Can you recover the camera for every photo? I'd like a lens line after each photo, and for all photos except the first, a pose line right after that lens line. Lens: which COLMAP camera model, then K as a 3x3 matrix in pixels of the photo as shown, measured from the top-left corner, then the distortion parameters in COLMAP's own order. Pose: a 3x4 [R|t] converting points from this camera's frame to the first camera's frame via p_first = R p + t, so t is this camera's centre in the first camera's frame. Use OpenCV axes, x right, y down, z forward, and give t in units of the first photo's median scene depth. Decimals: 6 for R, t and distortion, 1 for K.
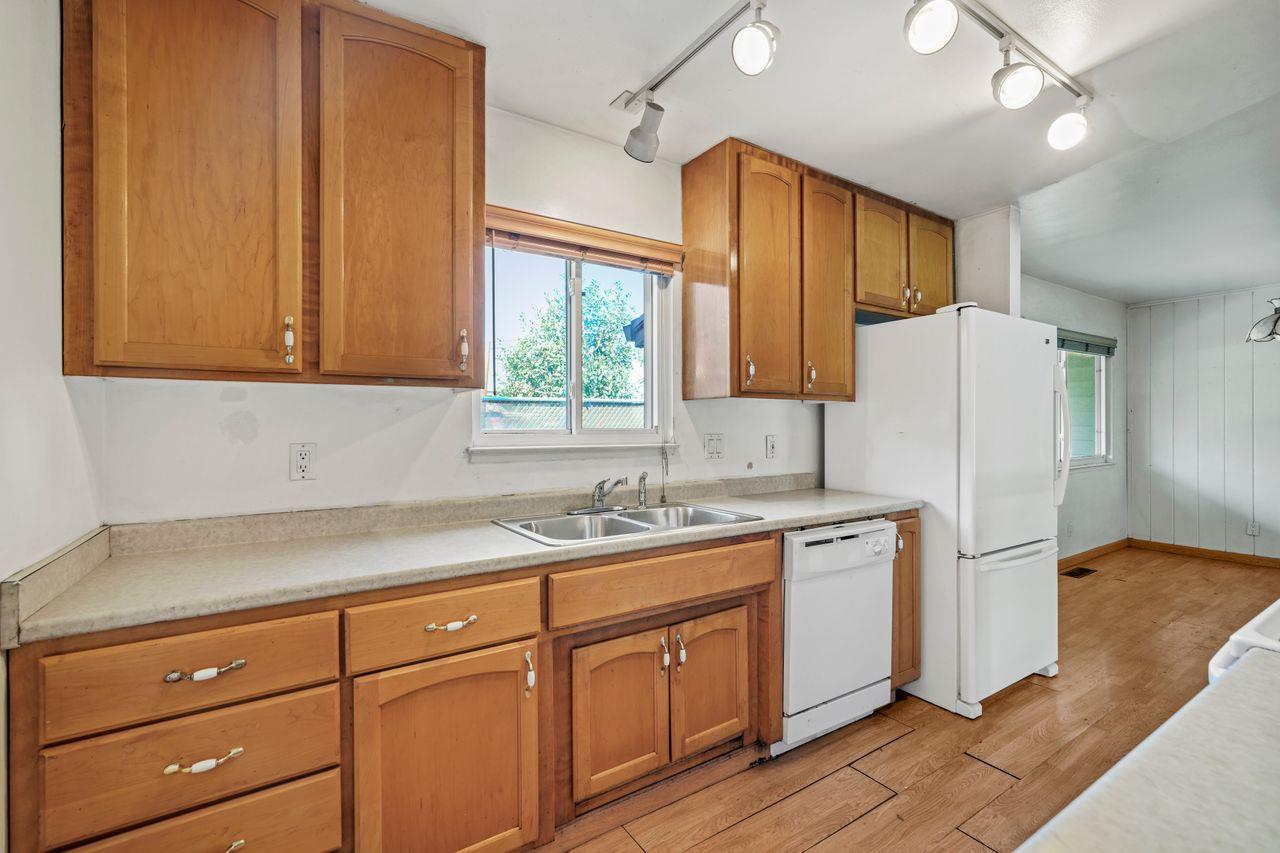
lens RADIAL K [[563.1, 0, 639.2], [0, 563.1, 425.5], [0, 0, 1]] dist [-0.007364, 0.002791]
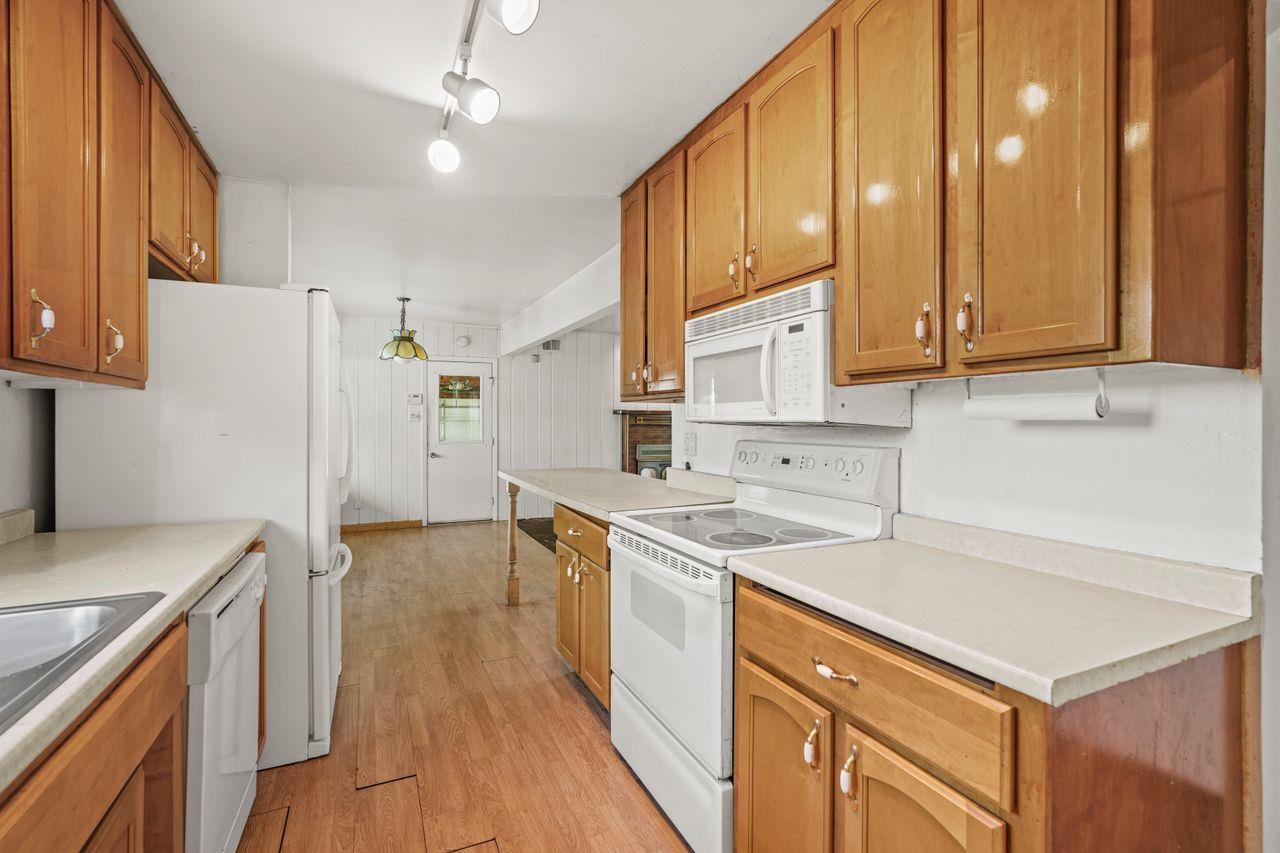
lens RADIAL K [[563.1, 0, 643.6], [0, 563.1, 422.2], [0, 0, 1]] dist [-0.007364, 0.002791]
pose [[0.124766, 0.000298, 0.992186, -0.243054], [0.002939, 0.999995, -0.000670, -0.002660], [-0.992182, 0.003000, 0.124764, 0.412745]]
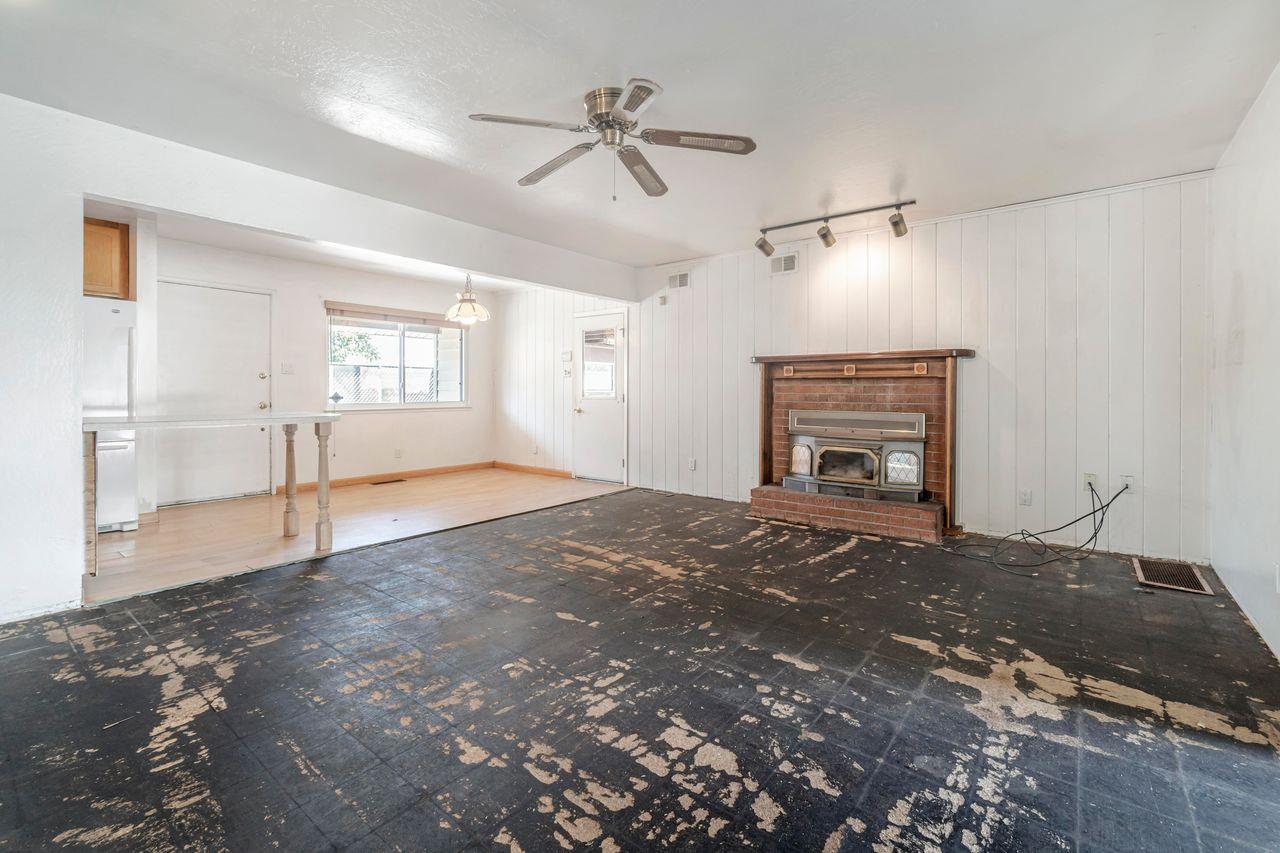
lens RADIAL K [[563.1, 0, 642.4], [0, 563.1, 402.5], [0, 0, 1]] dist [-0.007364, 0.002791]
pose [[0.948910, -0.000814, 0.315546, 1.984276], [-0.003424, 0.999911, 0.012877, 0.084131], [-0.315528, -0.013299, 0.948823, -1.145515]]
